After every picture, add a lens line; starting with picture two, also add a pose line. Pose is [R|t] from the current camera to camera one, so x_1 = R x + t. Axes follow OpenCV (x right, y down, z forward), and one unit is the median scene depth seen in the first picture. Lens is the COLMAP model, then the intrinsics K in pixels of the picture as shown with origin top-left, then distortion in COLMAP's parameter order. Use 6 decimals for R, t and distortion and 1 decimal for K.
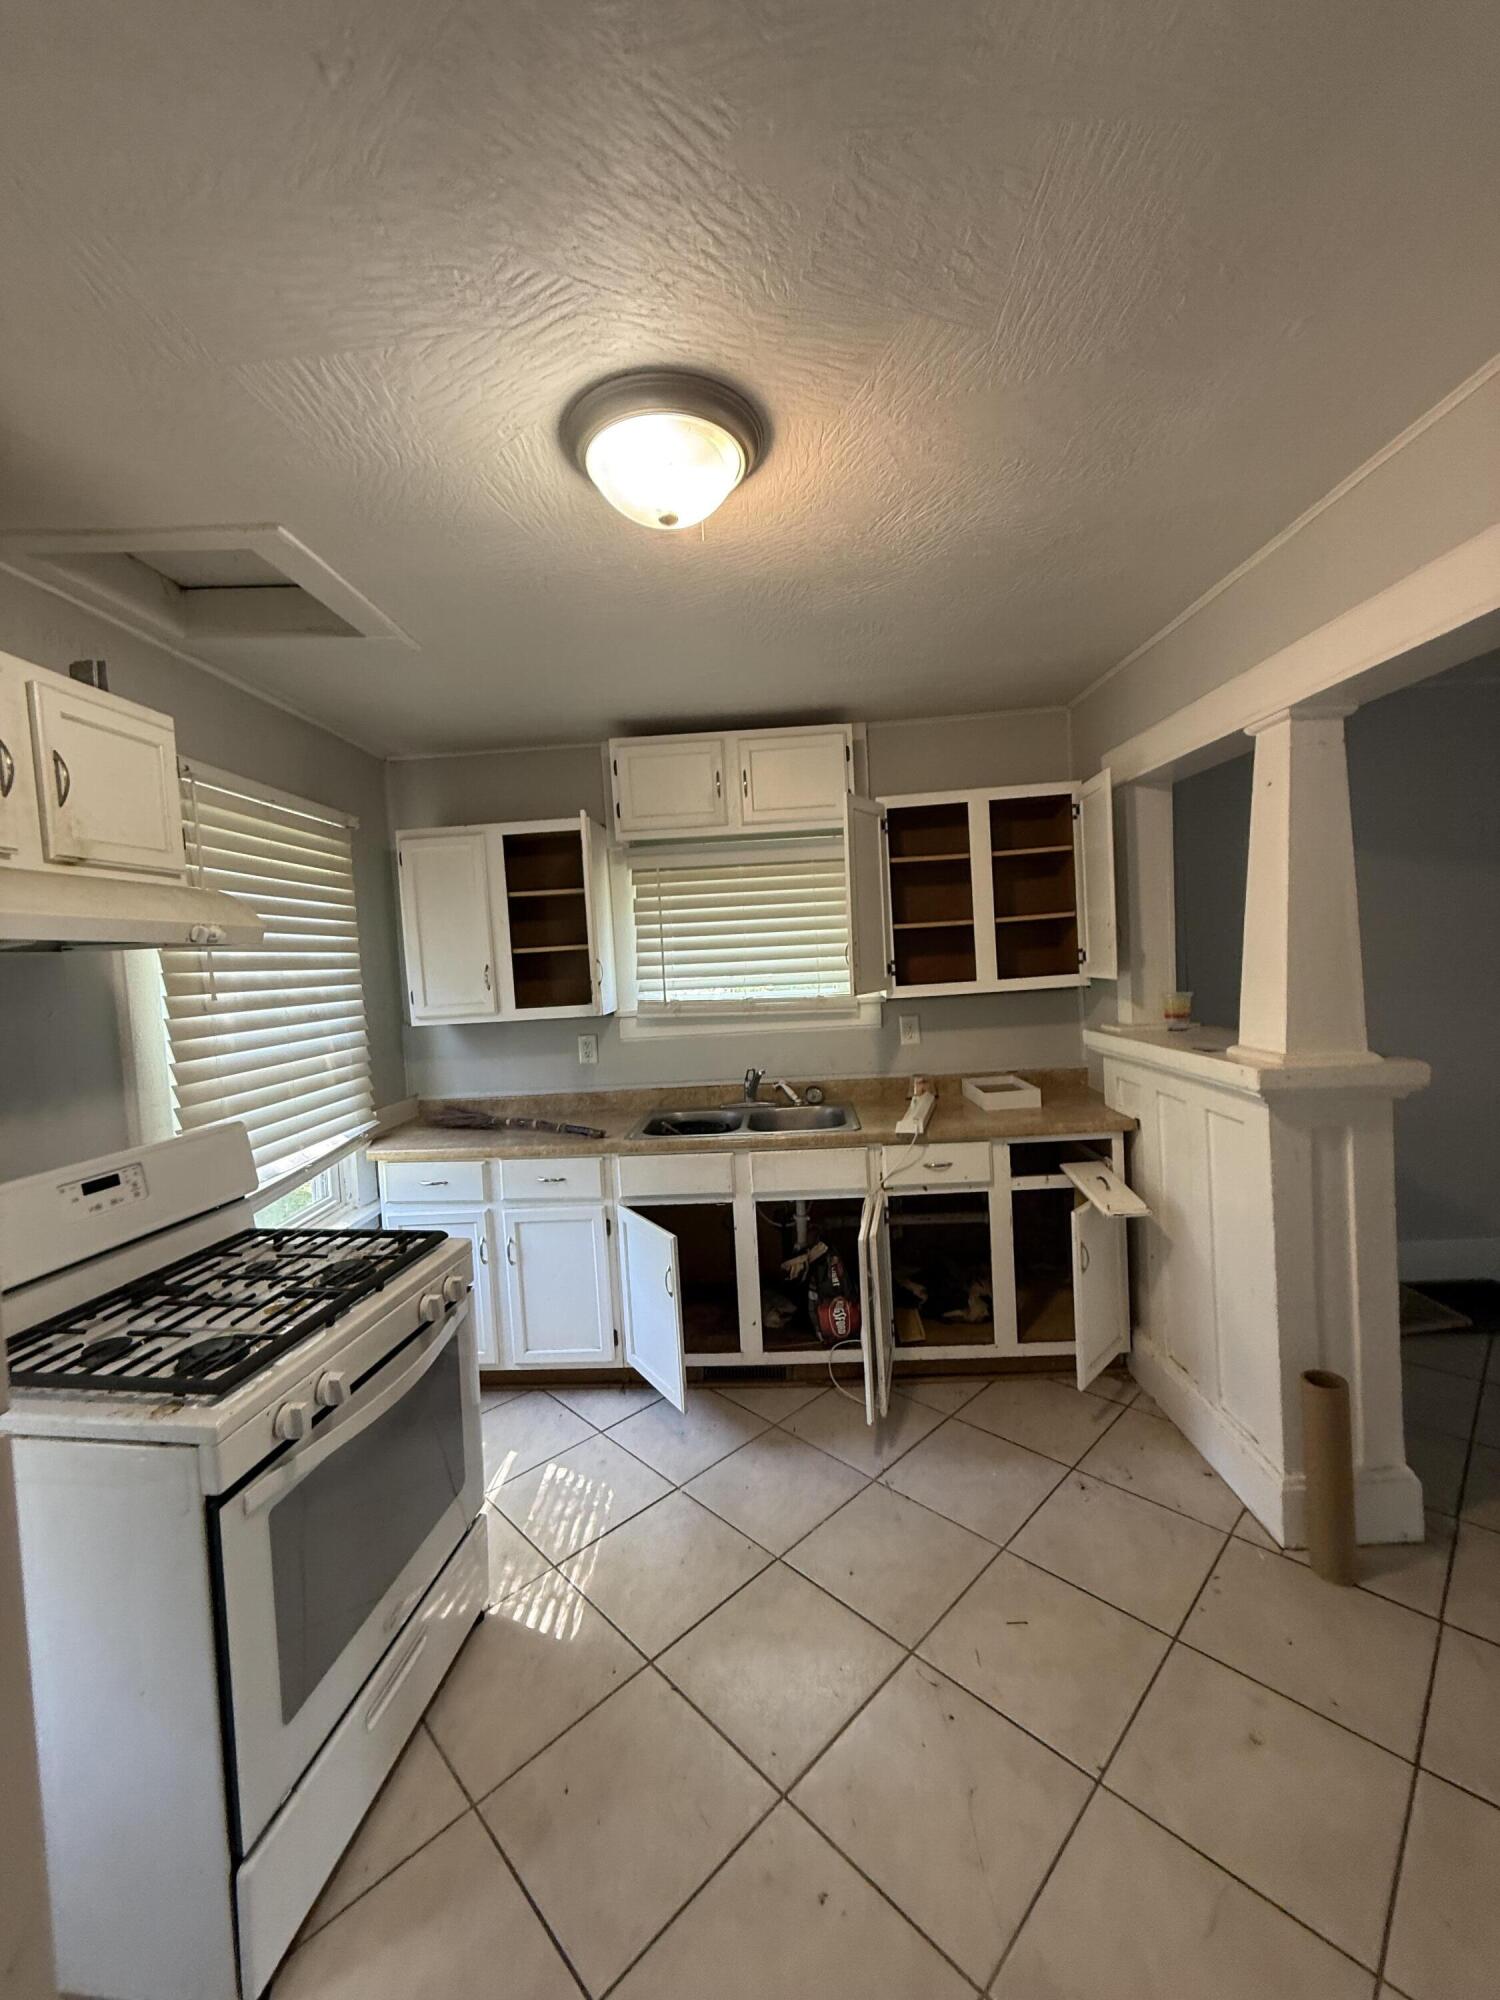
lens RADIAL K [[799.0, 0, 751.7], [0, 799.0, 996.5], [0, 0, 1]] dist [0.002163, 0.001060]
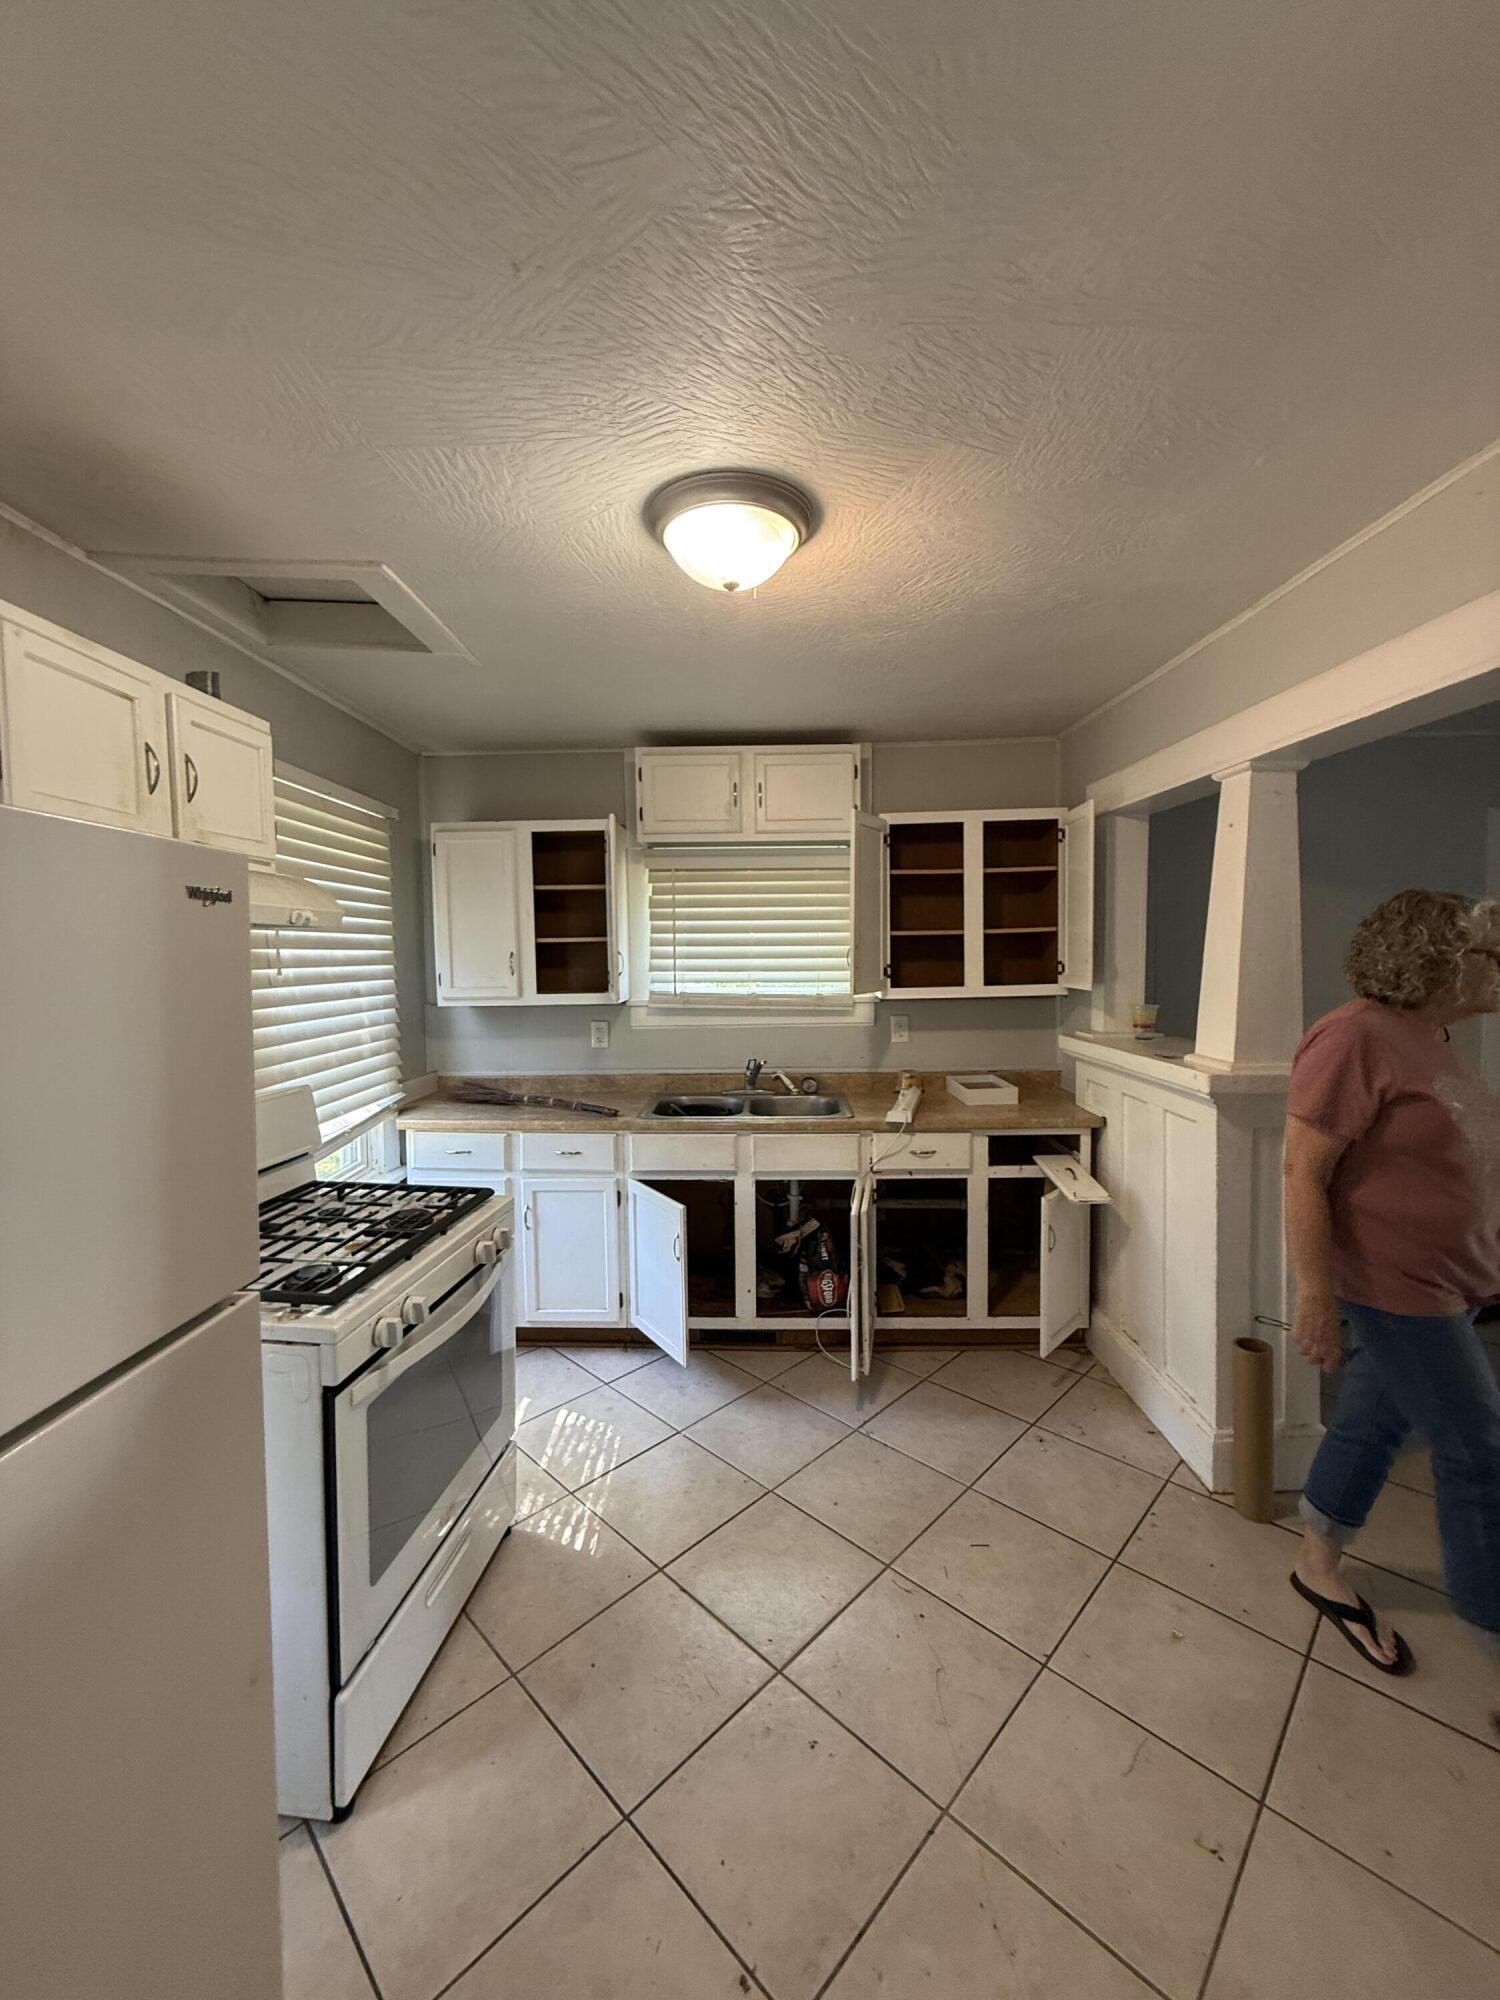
lens RADIAL K [[799.0, 0, 749.2], [0, 799.0, 995.6], [0, 0, 1]] dist [0.002163, 0.001060]
pose [[0.998856, 0.042354, 0.022192, -0.055322], [-0.042468, 0.999087, 0.004669, 0.000741], [-0.021974, -0.005606, 0.999743, -0.129538]]
